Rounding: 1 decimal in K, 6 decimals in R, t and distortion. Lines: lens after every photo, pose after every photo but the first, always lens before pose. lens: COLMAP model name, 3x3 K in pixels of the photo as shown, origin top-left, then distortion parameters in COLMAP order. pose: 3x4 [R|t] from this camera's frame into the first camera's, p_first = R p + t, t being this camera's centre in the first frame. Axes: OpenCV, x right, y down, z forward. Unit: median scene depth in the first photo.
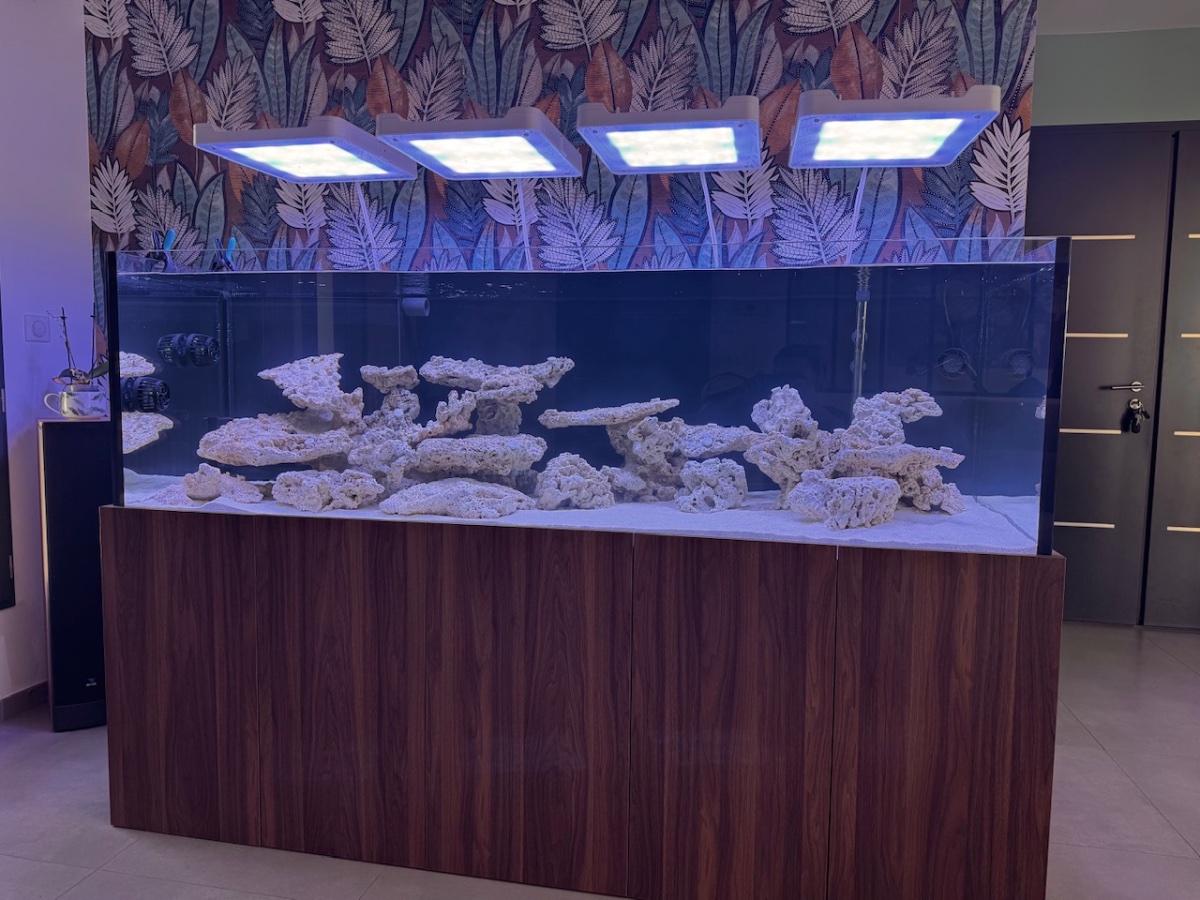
lens RADIAL K [[830.0, 0, 600.0], [0, 830.0, 450.0], [0, 0, 1]] dist [-0.007801, -0.000934]
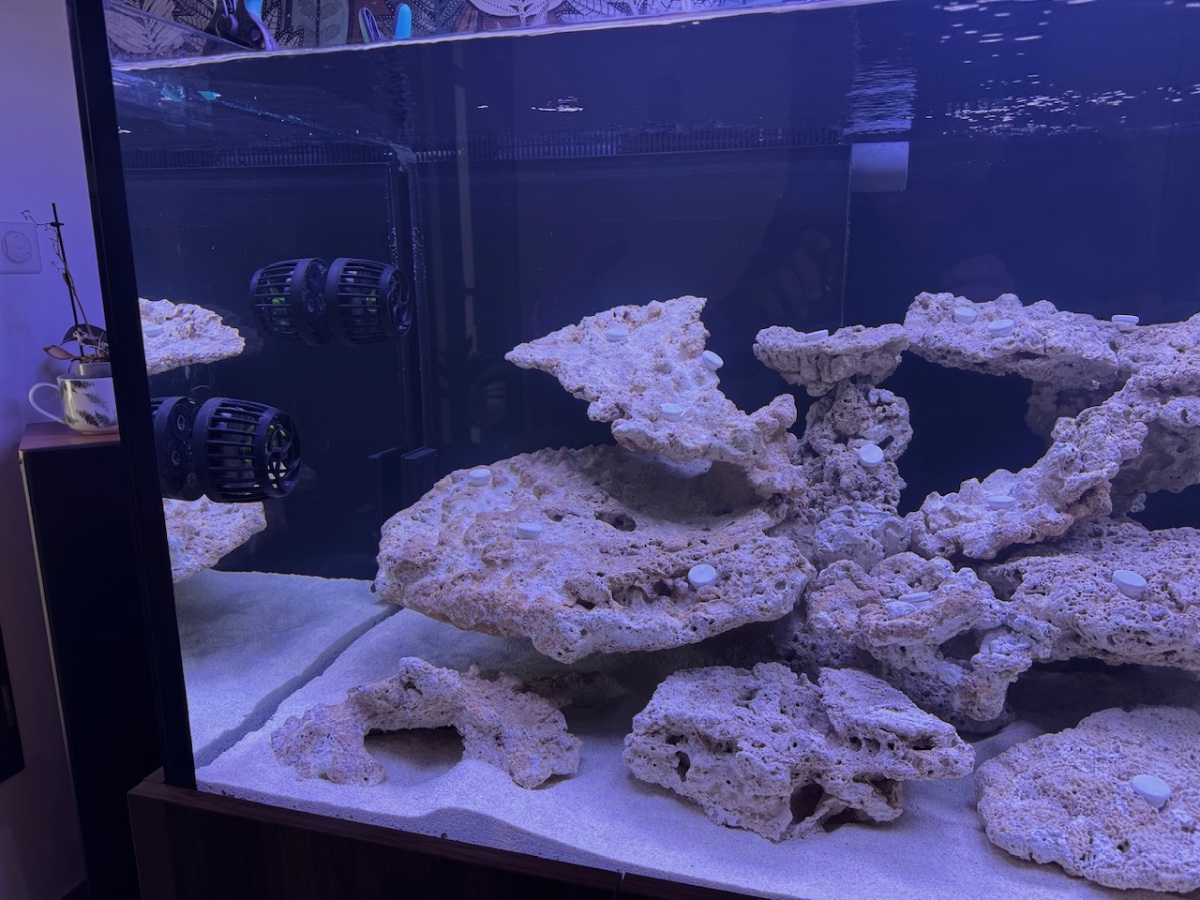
lens RADIAL K [[832.7, 0, 601.5], [0, 832.7, 448.8], [0, 0, 1]] dist [0.102715, -0.159724]
pose [[0.996134, -0.009817, -0.087296, -0.339402], [0.019646, 0.993462, 0.112458, -0.094246], [0.085621, -0.113738, 0.989814, 0.621782]]
